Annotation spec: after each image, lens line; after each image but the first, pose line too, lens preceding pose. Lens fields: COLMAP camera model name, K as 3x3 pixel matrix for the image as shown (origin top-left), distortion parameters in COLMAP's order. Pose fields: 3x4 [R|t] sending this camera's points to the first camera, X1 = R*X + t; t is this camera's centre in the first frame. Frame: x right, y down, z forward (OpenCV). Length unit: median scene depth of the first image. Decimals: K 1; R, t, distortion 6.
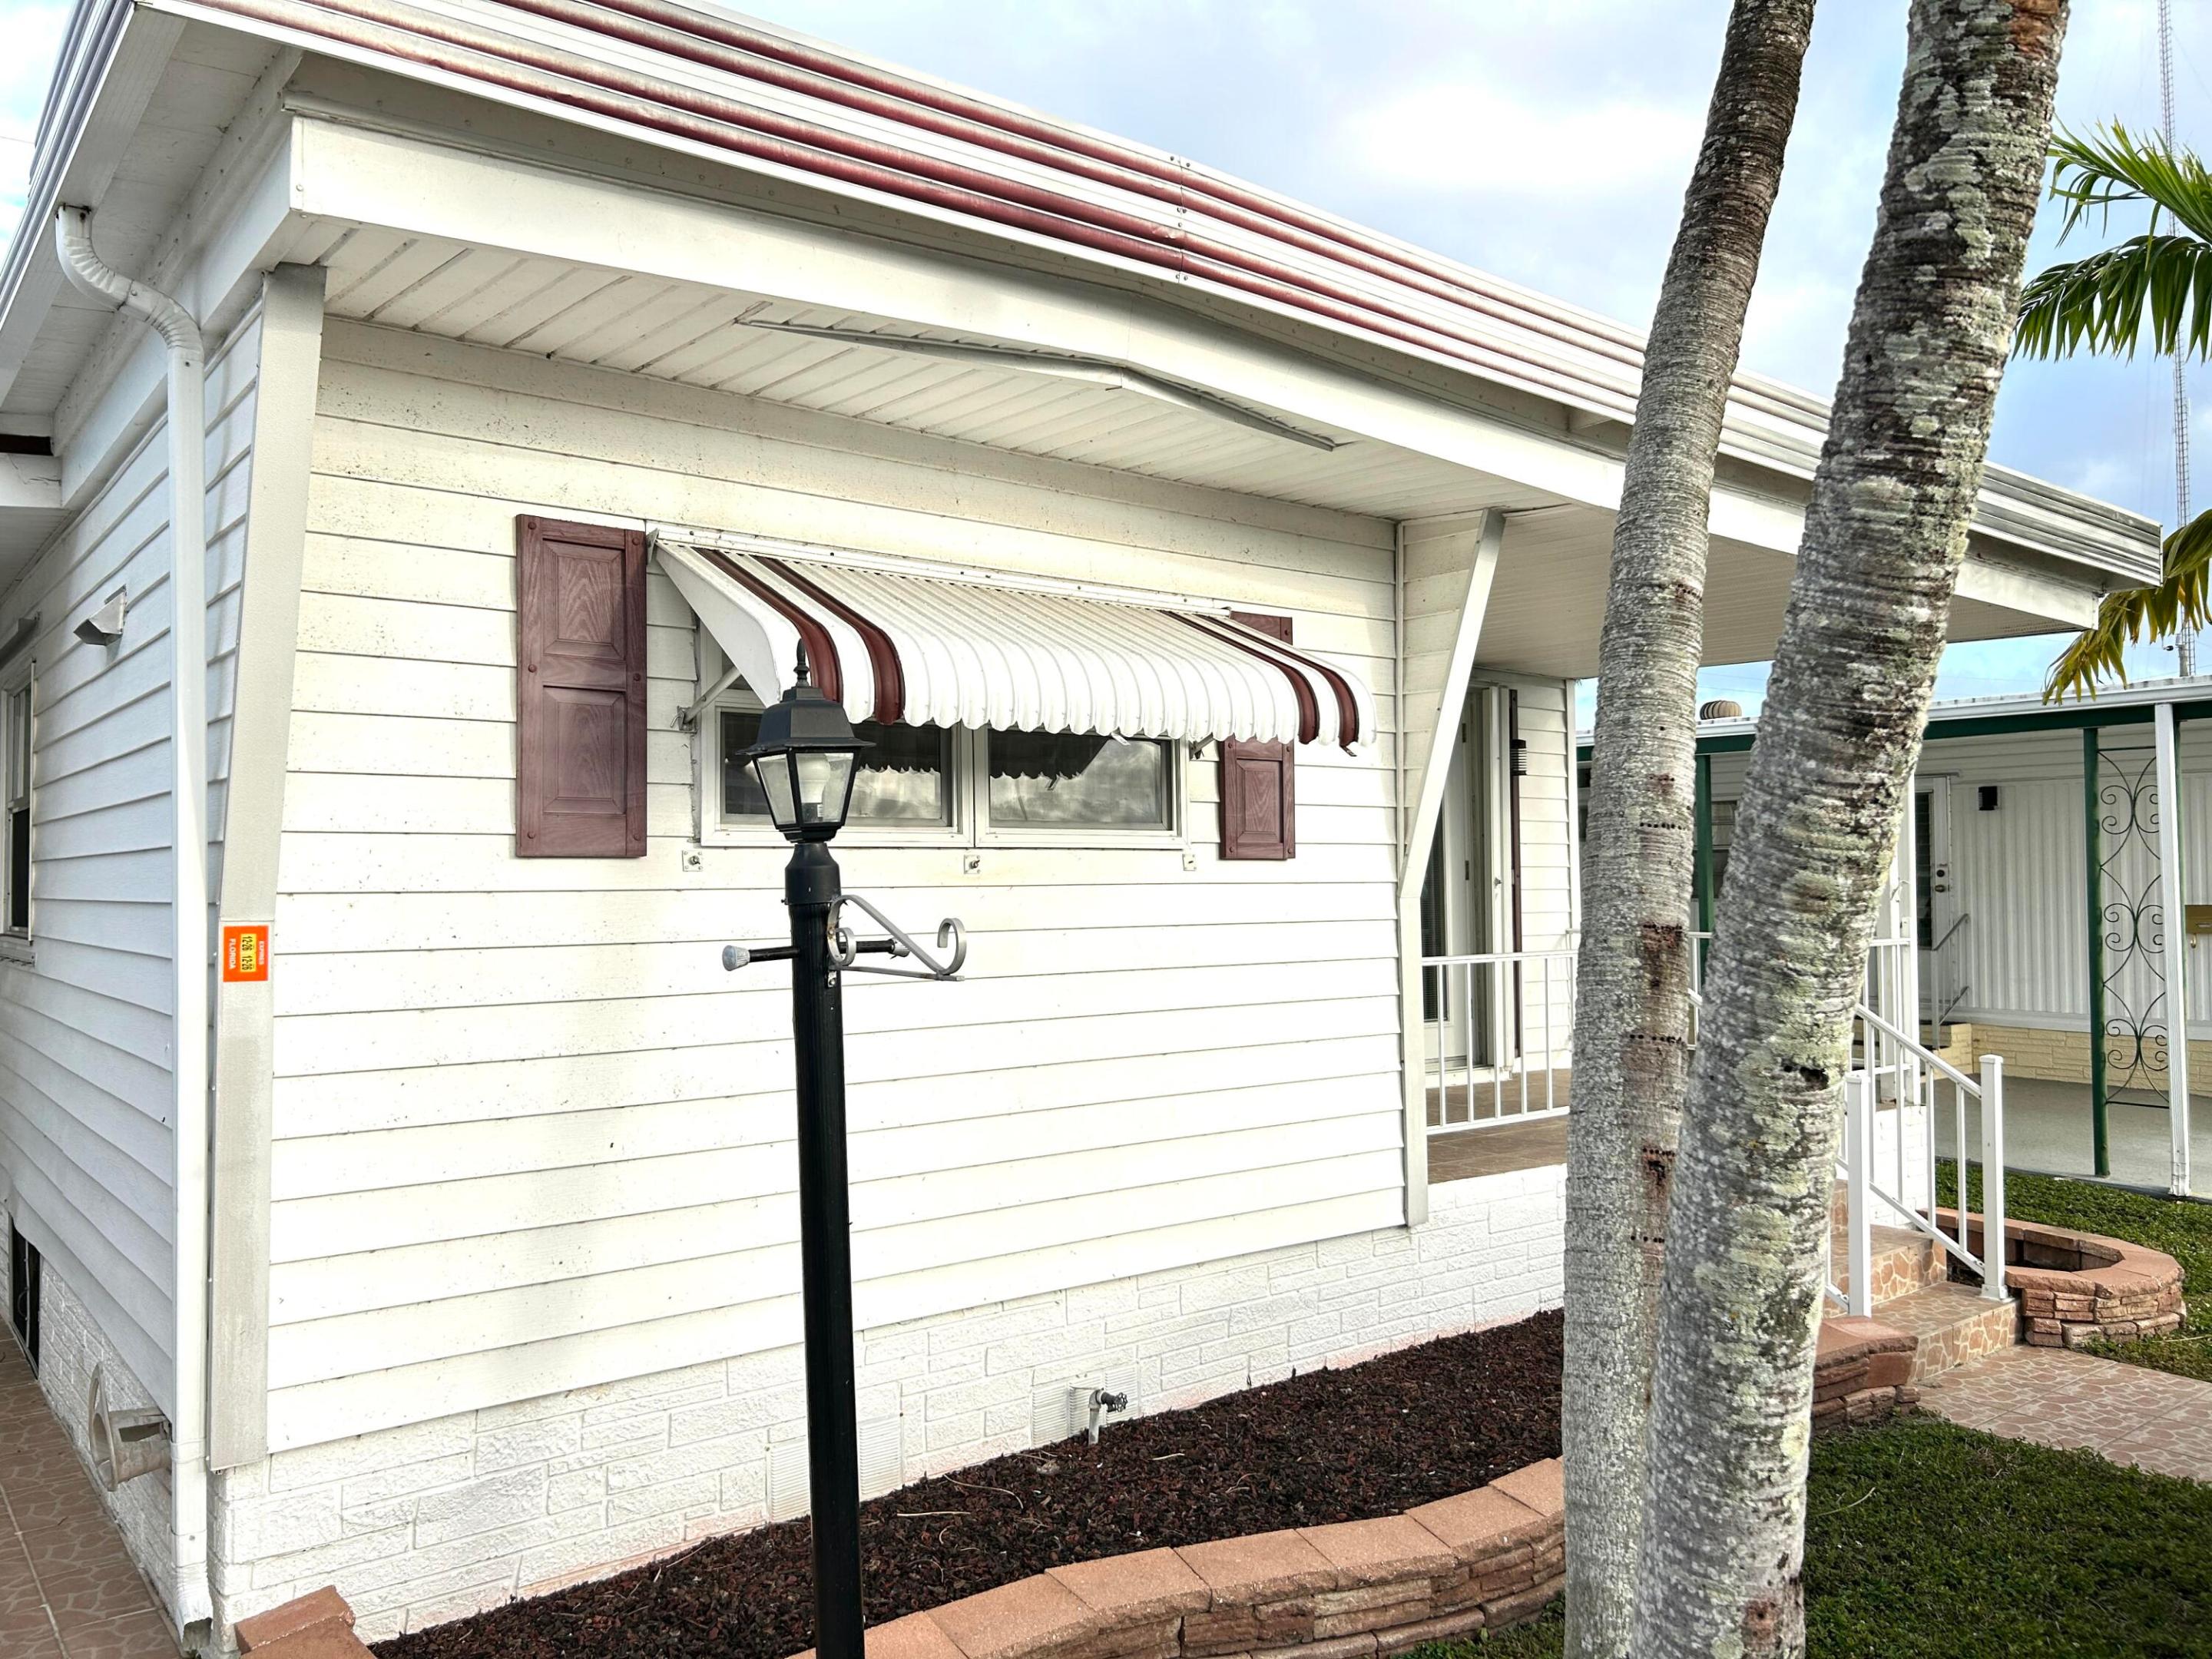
lens RADIAL K [[1657.3, 0, 1107.3], [0, 1657.3, 825.5], [0, 0, 1]] dist [0.066435, -0.079002]
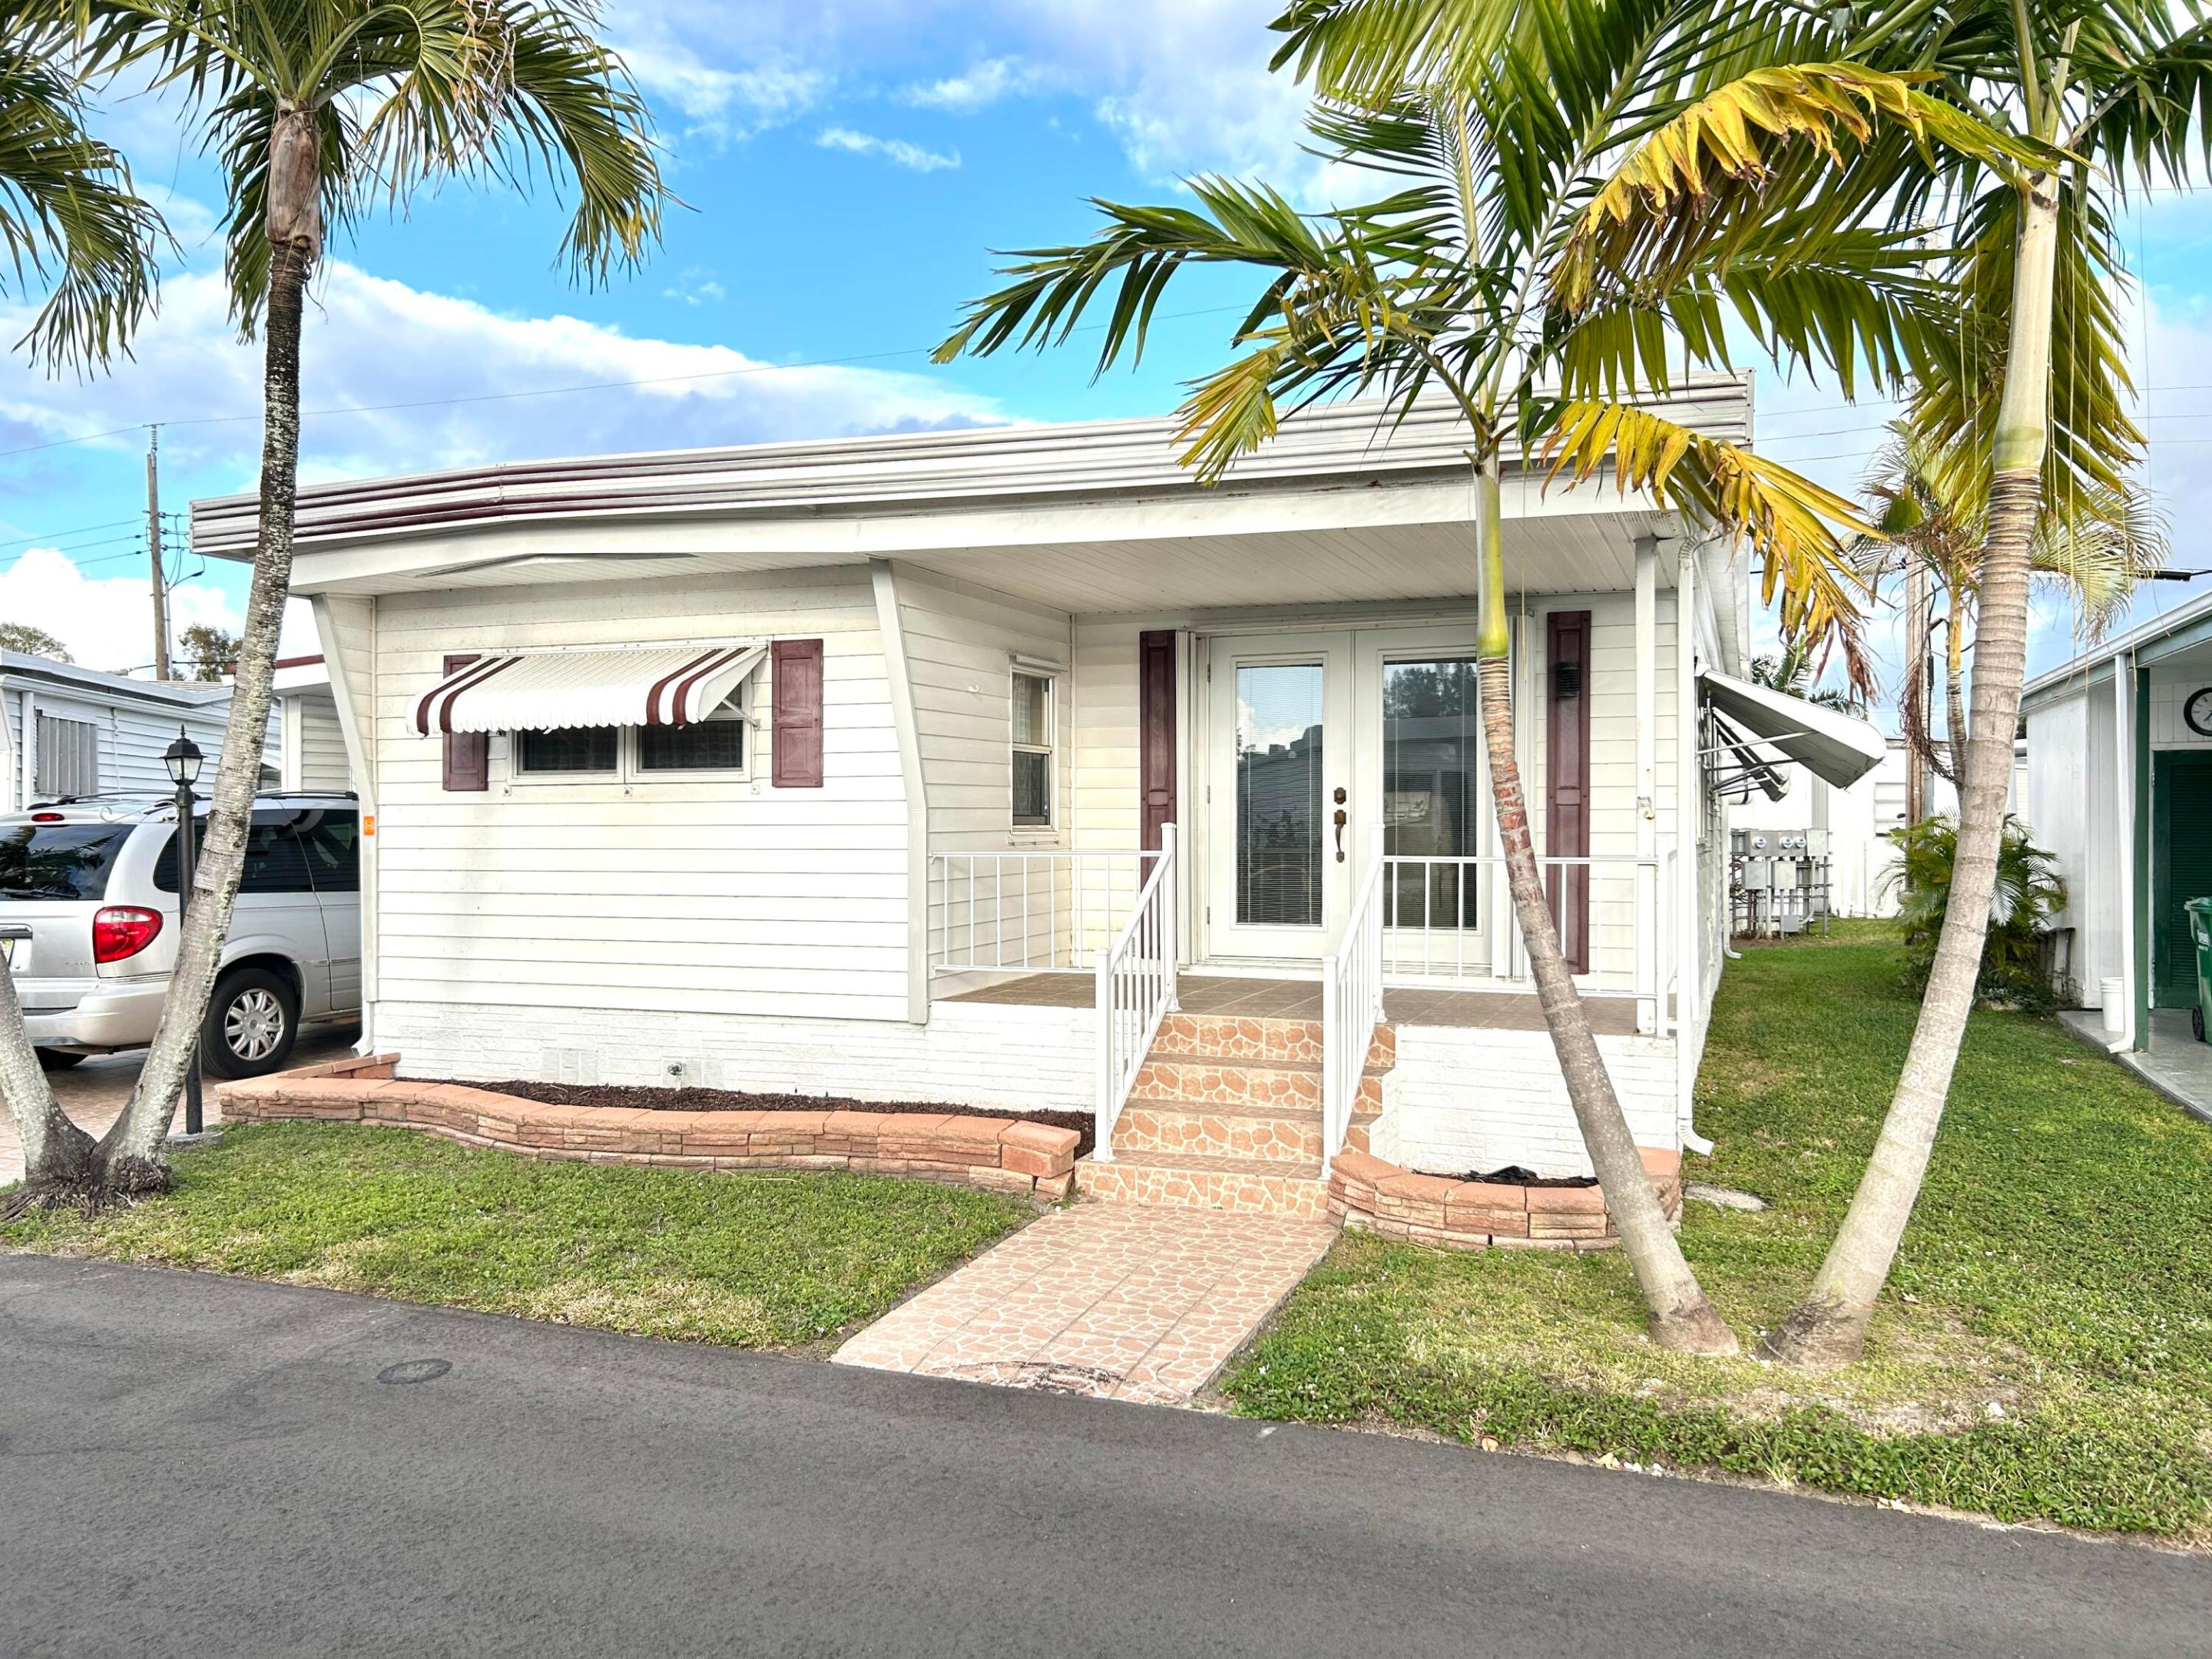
lens RADIAL K [[1657.3, 0, 1113.3], [0, 1657.3, 830.6], [0, 0, 1]] dist [0.066435, -0.079002]
pose [[0.512202, 0.009748, -0.858810, 2.211083], [0.030680, 0.999090, 0.029638, 0.032836], [0.858317, -0.041529, 0.511436, 0.534175]]
